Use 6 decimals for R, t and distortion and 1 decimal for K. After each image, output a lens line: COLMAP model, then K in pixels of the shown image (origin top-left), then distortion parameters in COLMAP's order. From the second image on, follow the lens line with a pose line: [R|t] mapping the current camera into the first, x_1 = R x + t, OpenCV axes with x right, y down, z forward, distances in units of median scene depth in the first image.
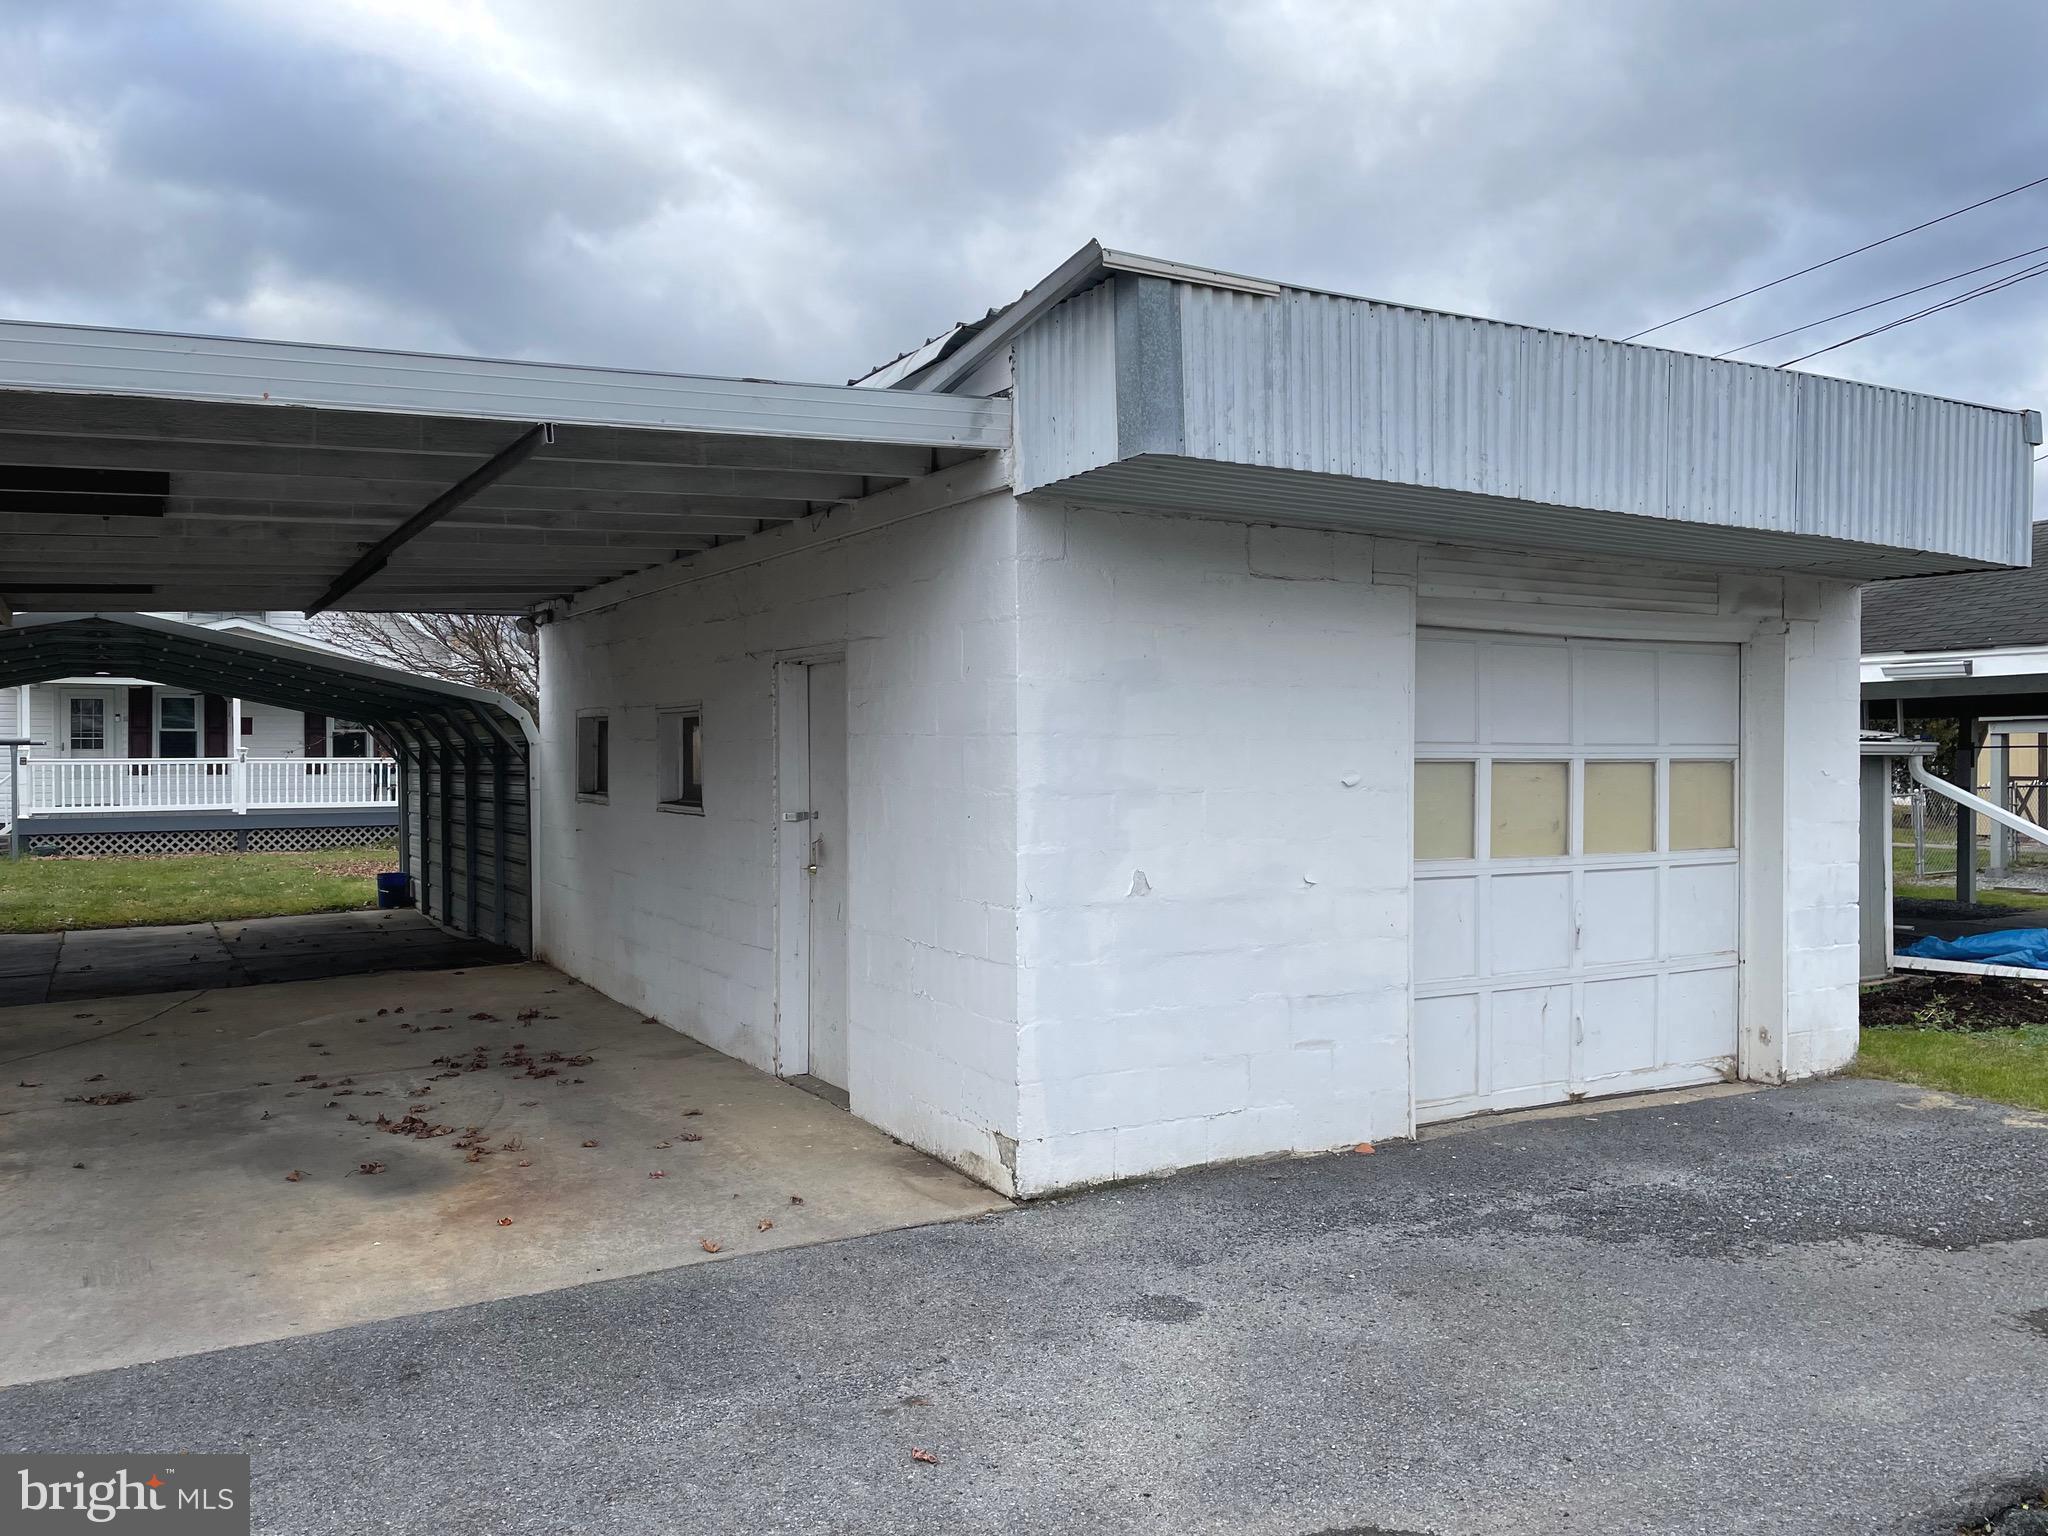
lens RADIAL K [[1558.9, 0, 1025.5], [0, 1558.9, 760.2], [0, 0, 1]] dist [0.139382, -0.167812]
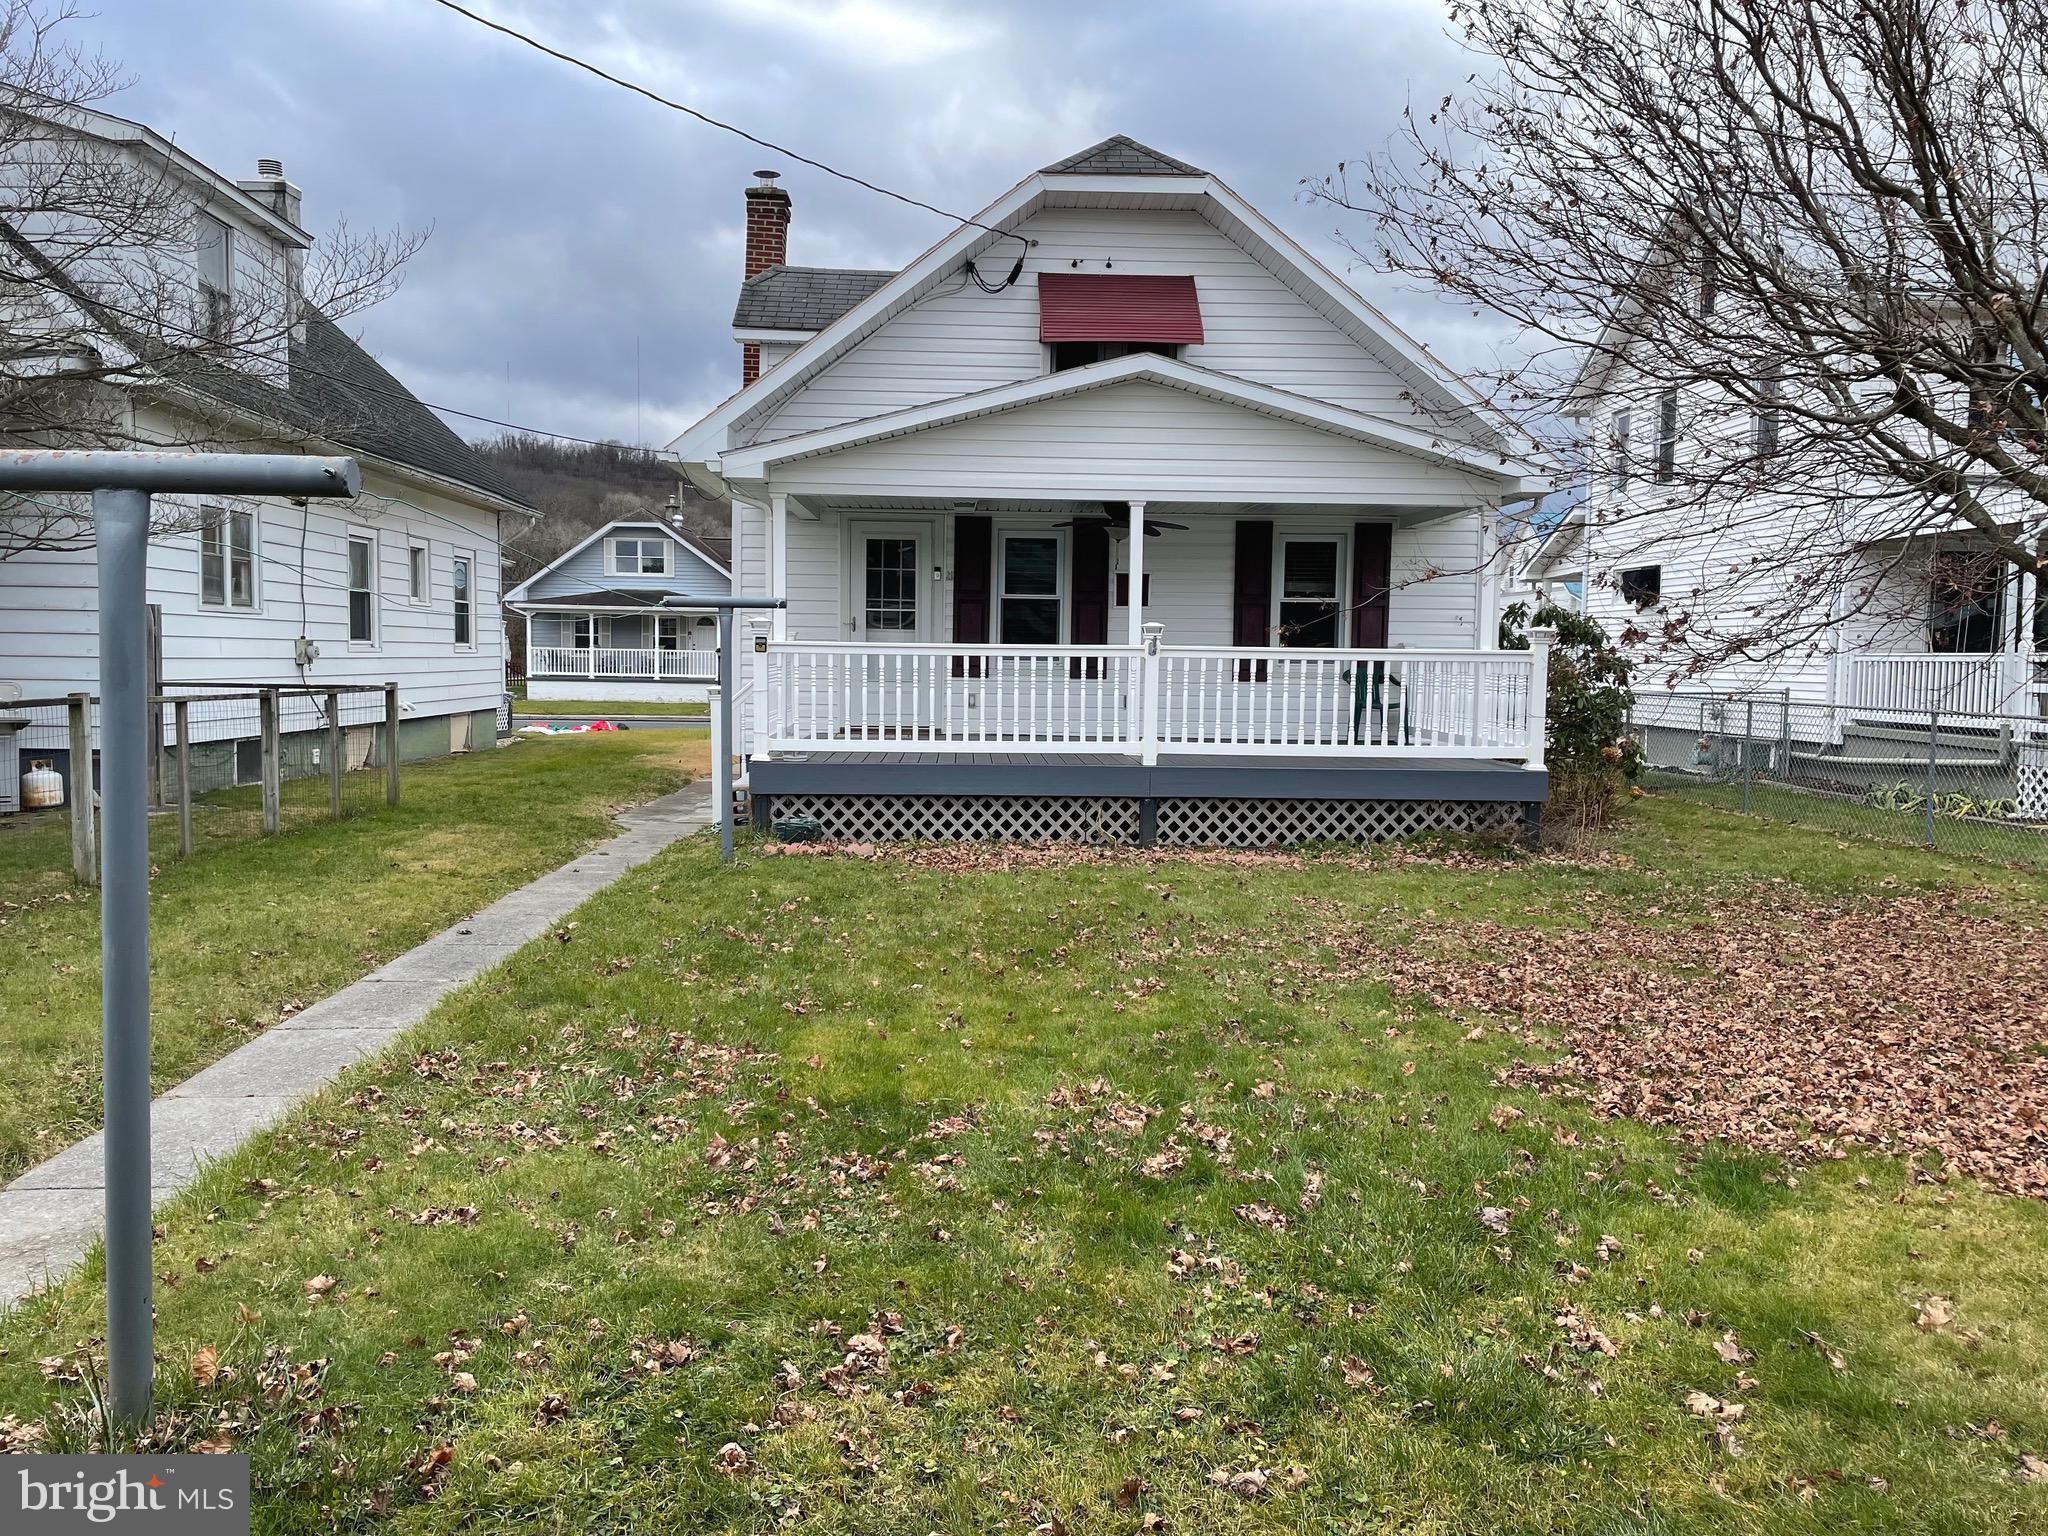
lens RADIAL K [[1558.9, 0, 1025.5], [0, 1558.9, 760.2], [0, 0, 1]] dist [0.139382, -0.167812]
pose [[0.887172, 0.044936, -0.459245, -0.311789], [-0.018057, 0.997866, 0.062756, 0.004094], [0.461085, -0.047383, 0.886090, 0.575224]]
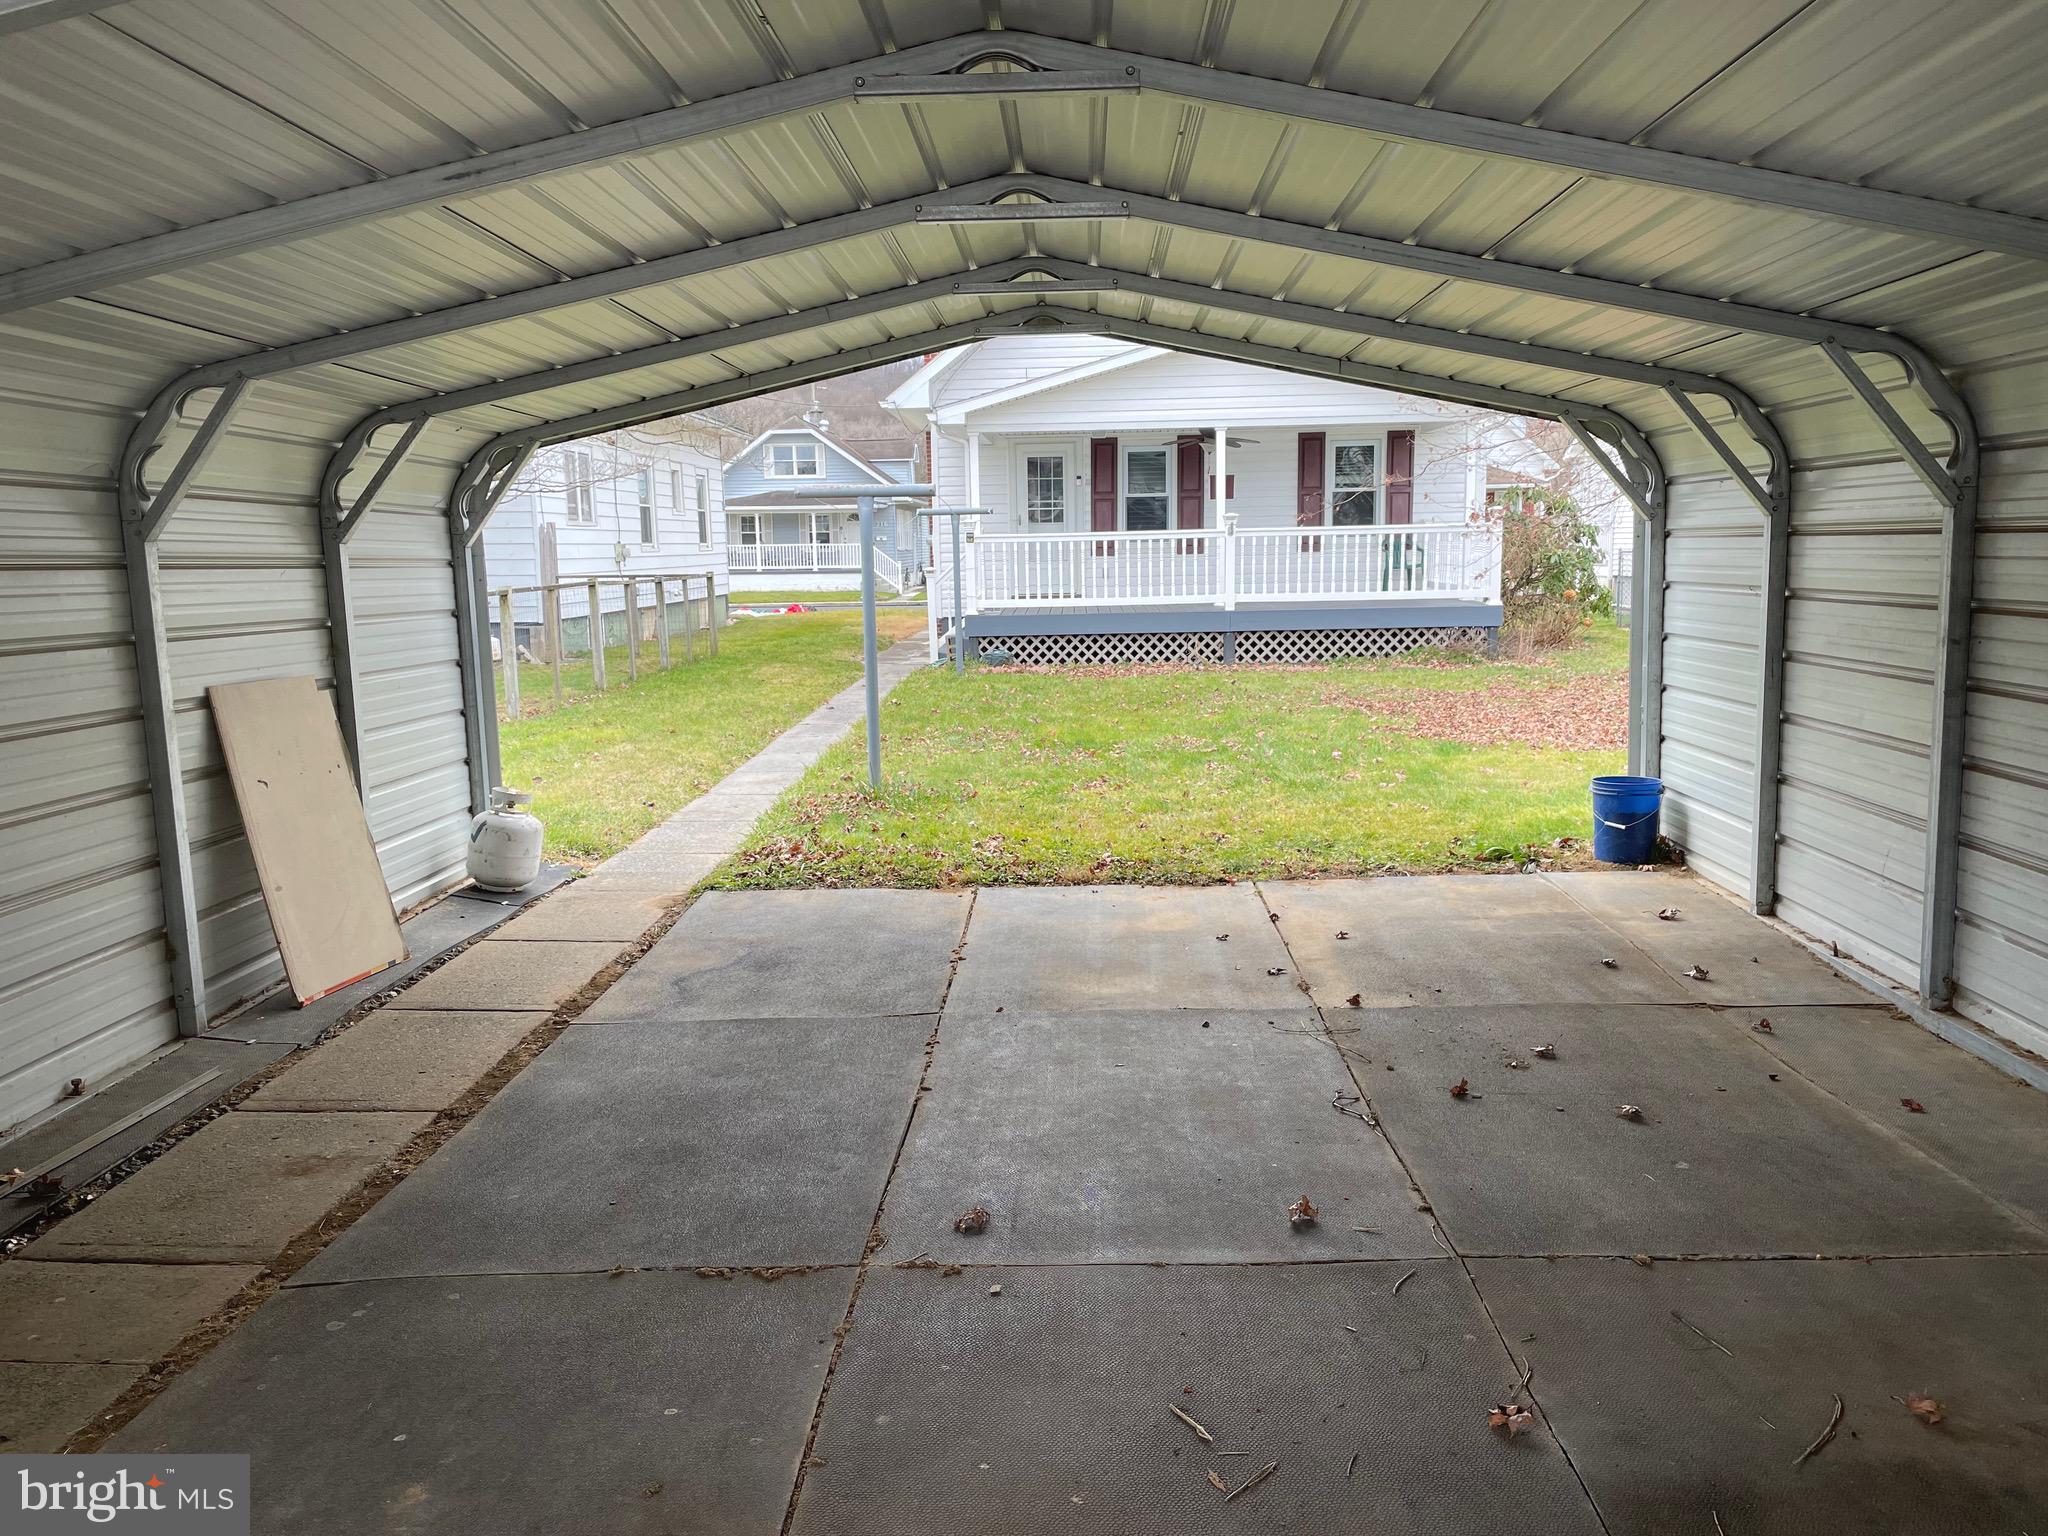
lens RADIAL K [[1558.9, 0, 1025.5], [0, 1558.9, 760.2], [0, 0, 1]] dist [0.139382, -0.167812]
pose [[0.851076, 0.059408, -0.521671, -0.204065], [0.013926, 0.990674, 0.135539, 0.004639], [0.524858, -0.122618, 0.842311, 0.364686]]
